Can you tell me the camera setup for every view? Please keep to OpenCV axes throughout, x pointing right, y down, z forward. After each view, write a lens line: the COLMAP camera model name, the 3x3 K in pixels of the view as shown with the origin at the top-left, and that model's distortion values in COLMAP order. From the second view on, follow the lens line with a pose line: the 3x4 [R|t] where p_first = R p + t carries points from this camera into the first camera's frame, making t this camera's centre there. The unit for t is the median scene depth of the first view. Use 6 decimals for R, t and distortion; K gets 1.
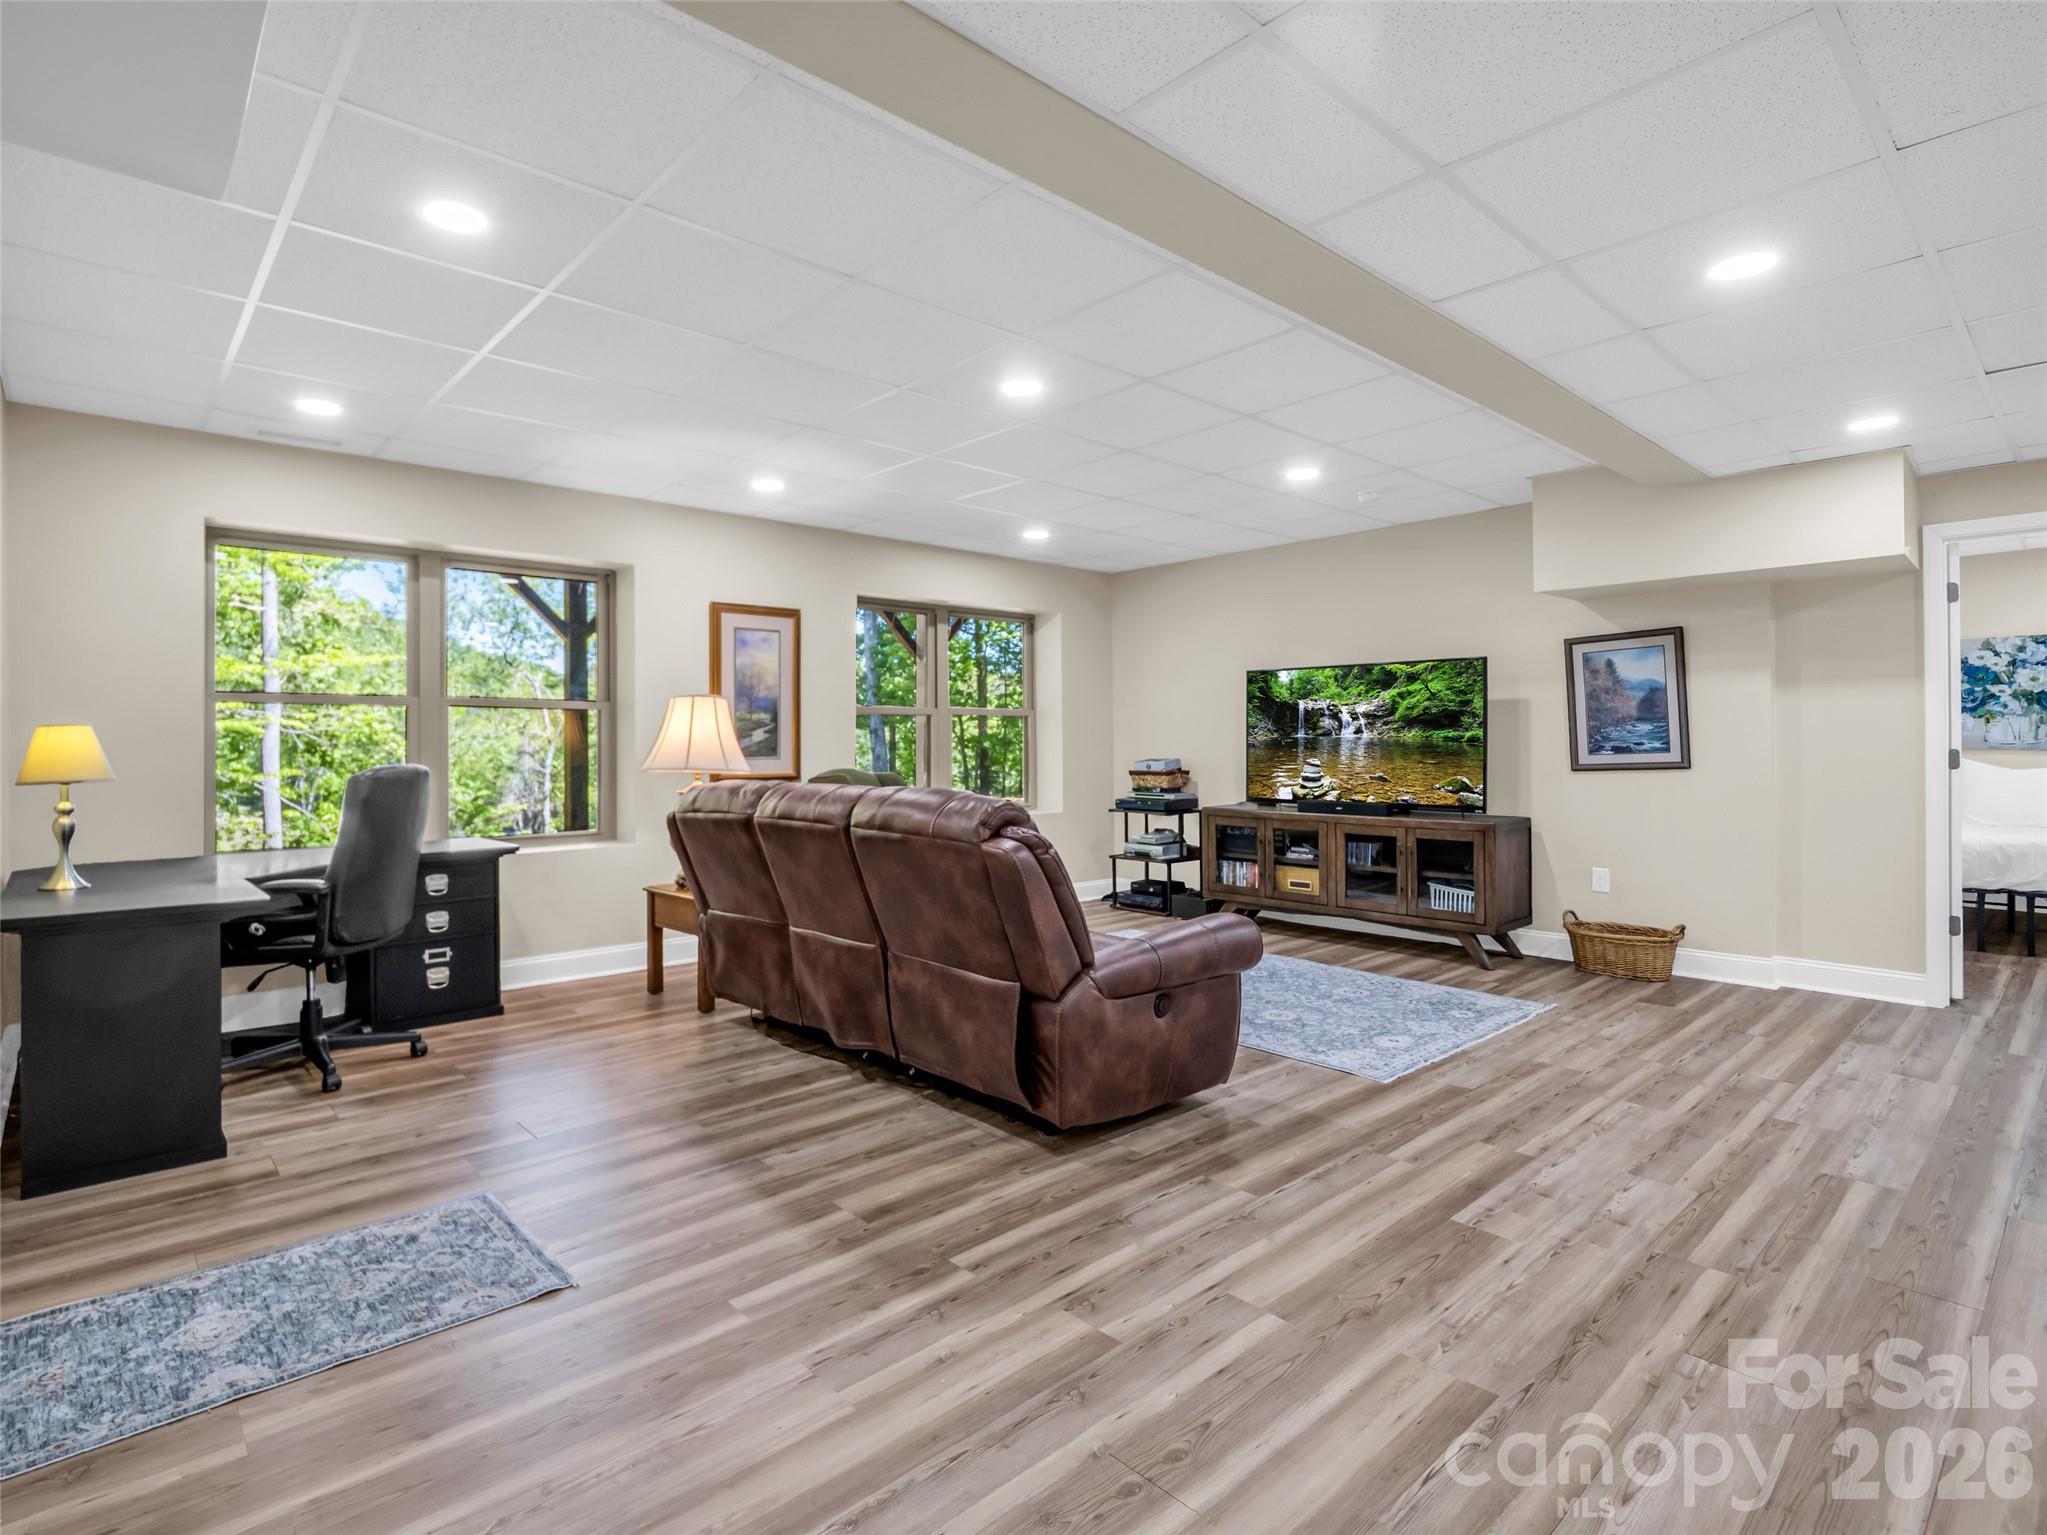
lens RADIAL K [[990.9, 0, 1001.5], [0, 990.9, 745.3], [0, 0, 1]] dist [-0.011595, -0.001168]
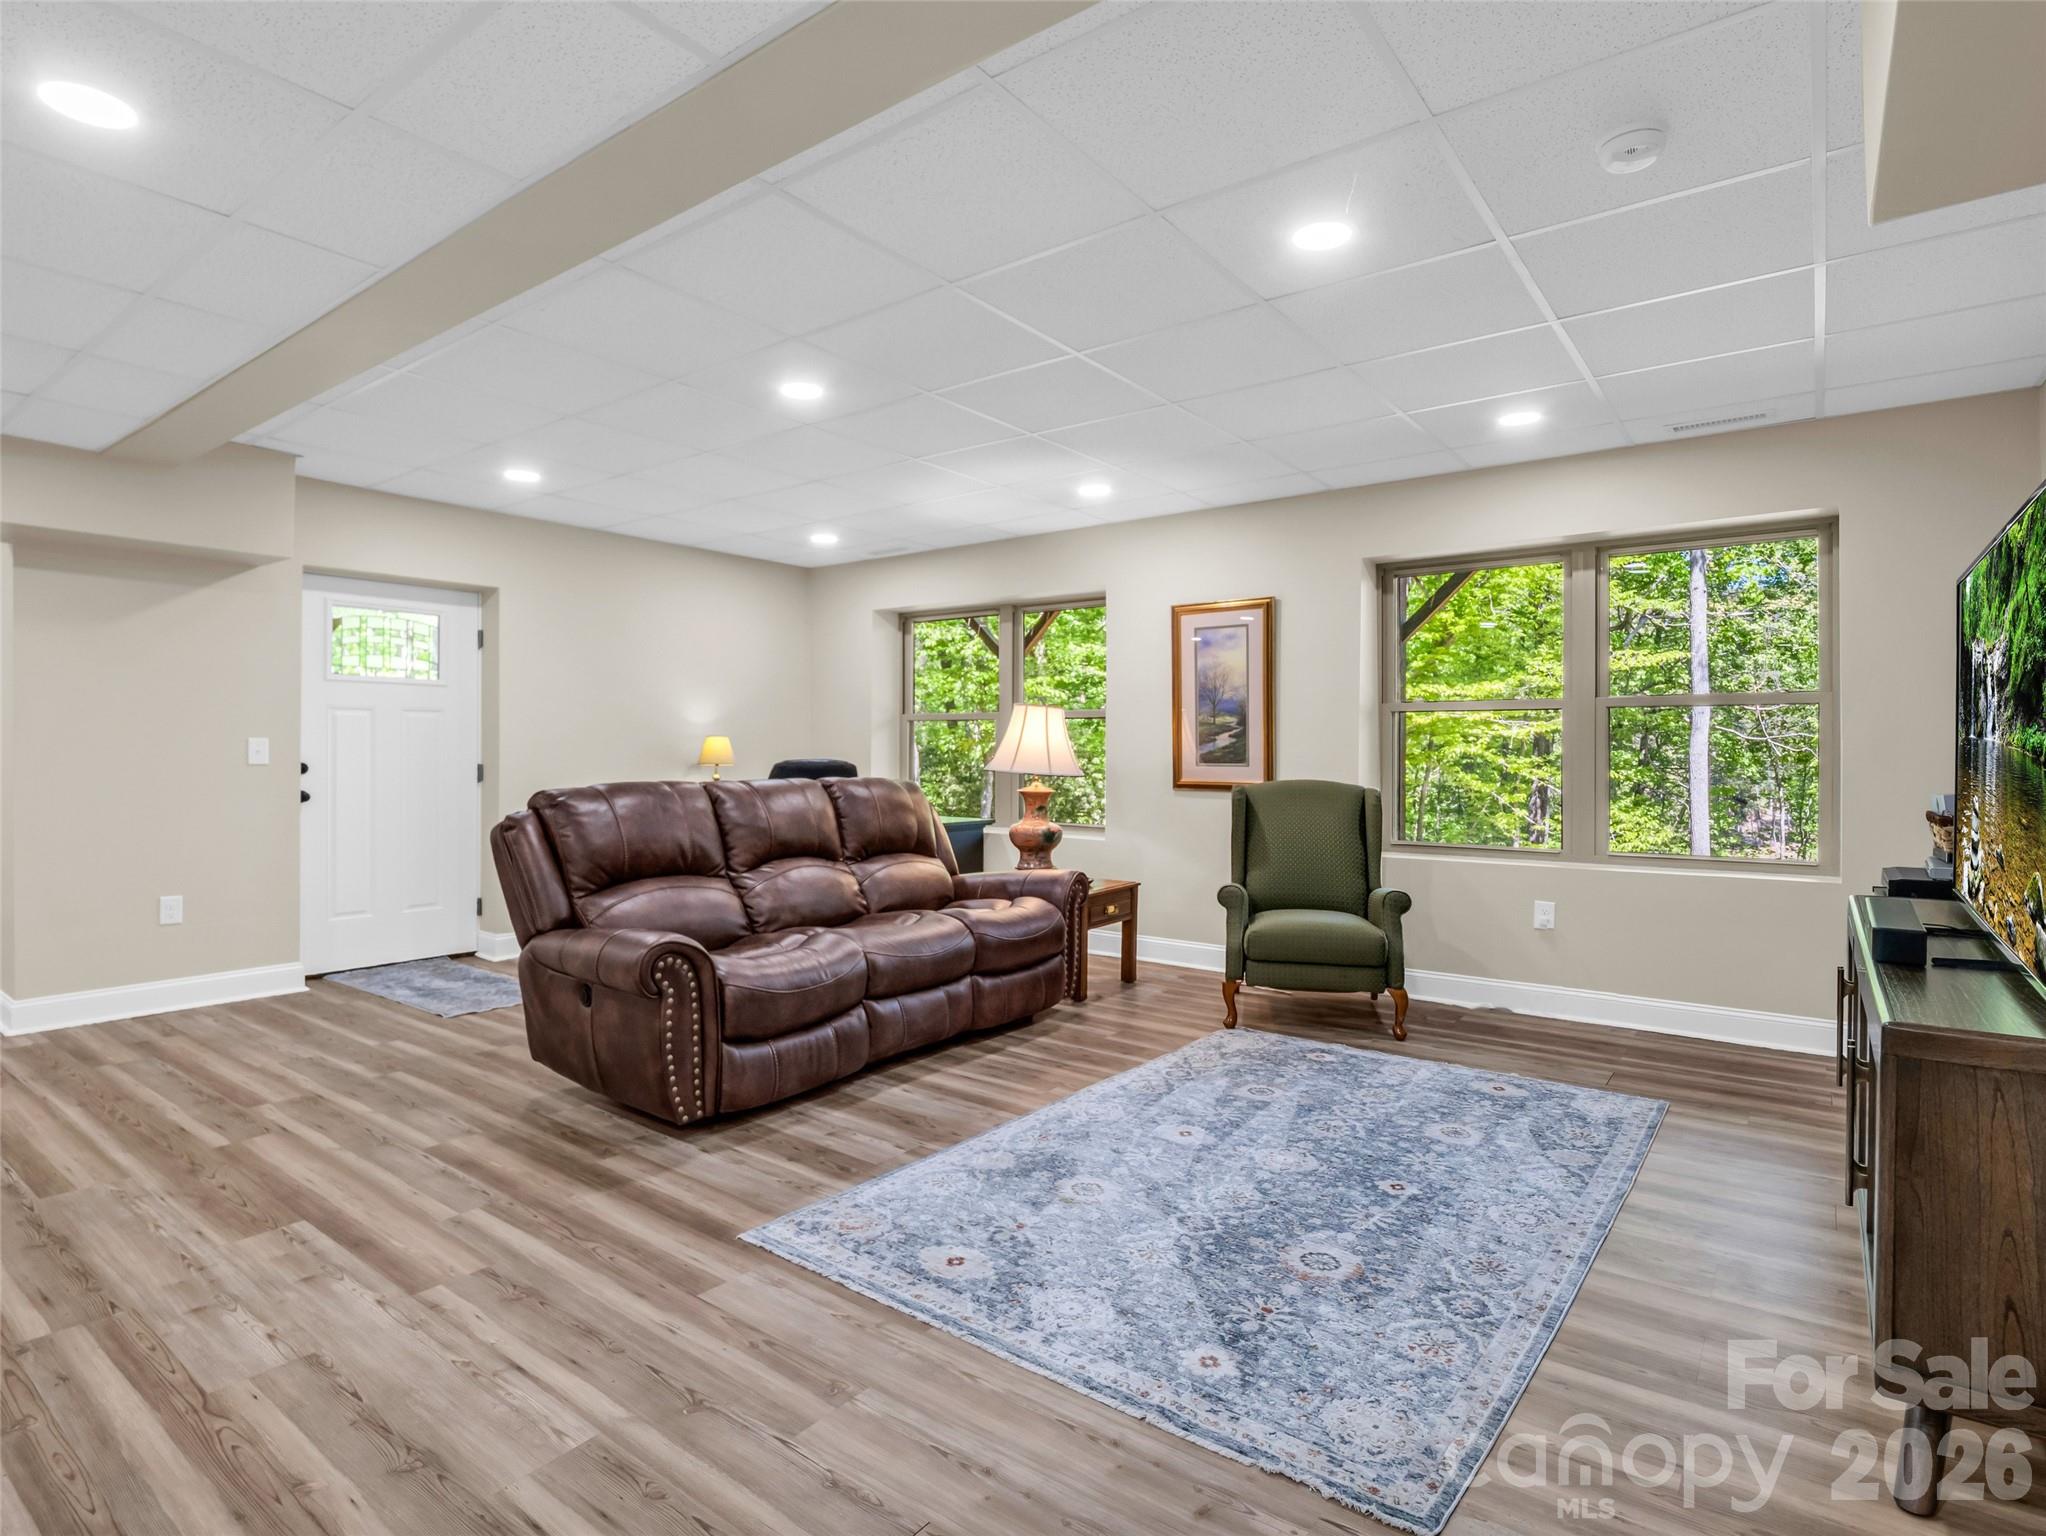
lens RADIAL K [[1045.4, 0, 1026.2], [0, 1045.4, 765.0], [0, 0, 1]] dist [0.005330, 0.002265]
pose [[0.203014, 0.017360, -0.979022, 0.687417], [-0.002849, 0.999849, 0.017139, -0.003227], [0.979172, -0.000690, 0.203033, 0.626707]]
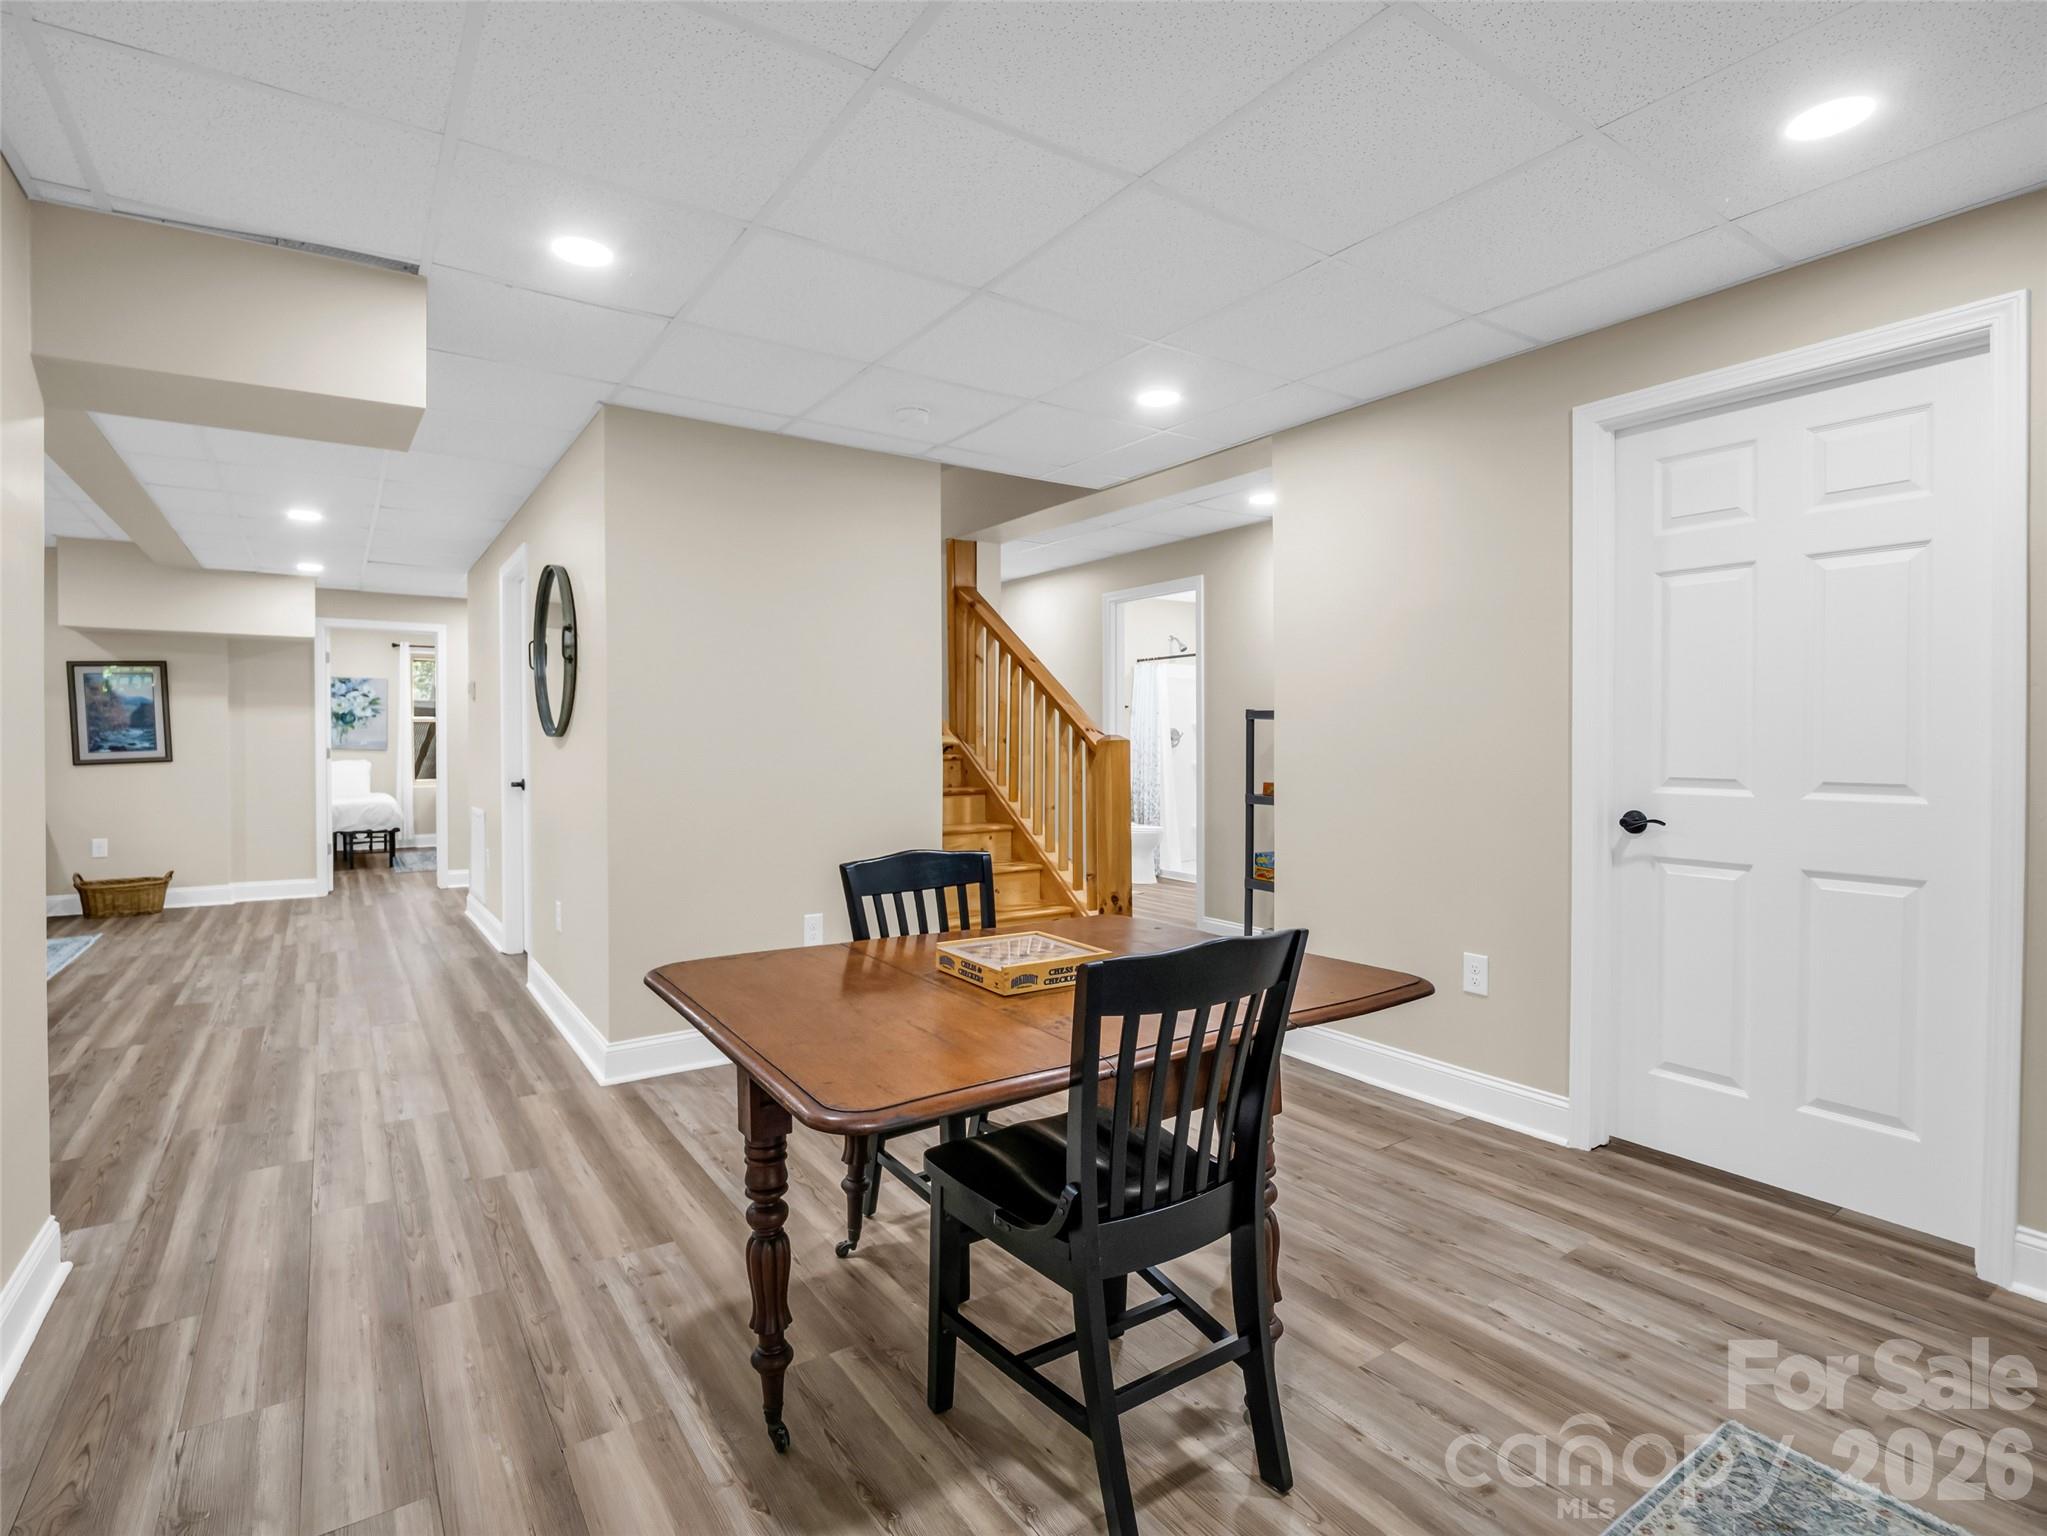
lens RADIAL K [[990.9, 0, 1005.6], [0, 990.9, 753.9], [0, 0, 1]] dist [-0.011595, -0.001168]
pose [[0.105891, -0.003591, 0.994371, -0.790577], [-0.005241, 0.999978, 0.004169, -0.000290], [-0.994364, -0.005653, 0.105870, -0.470978]]
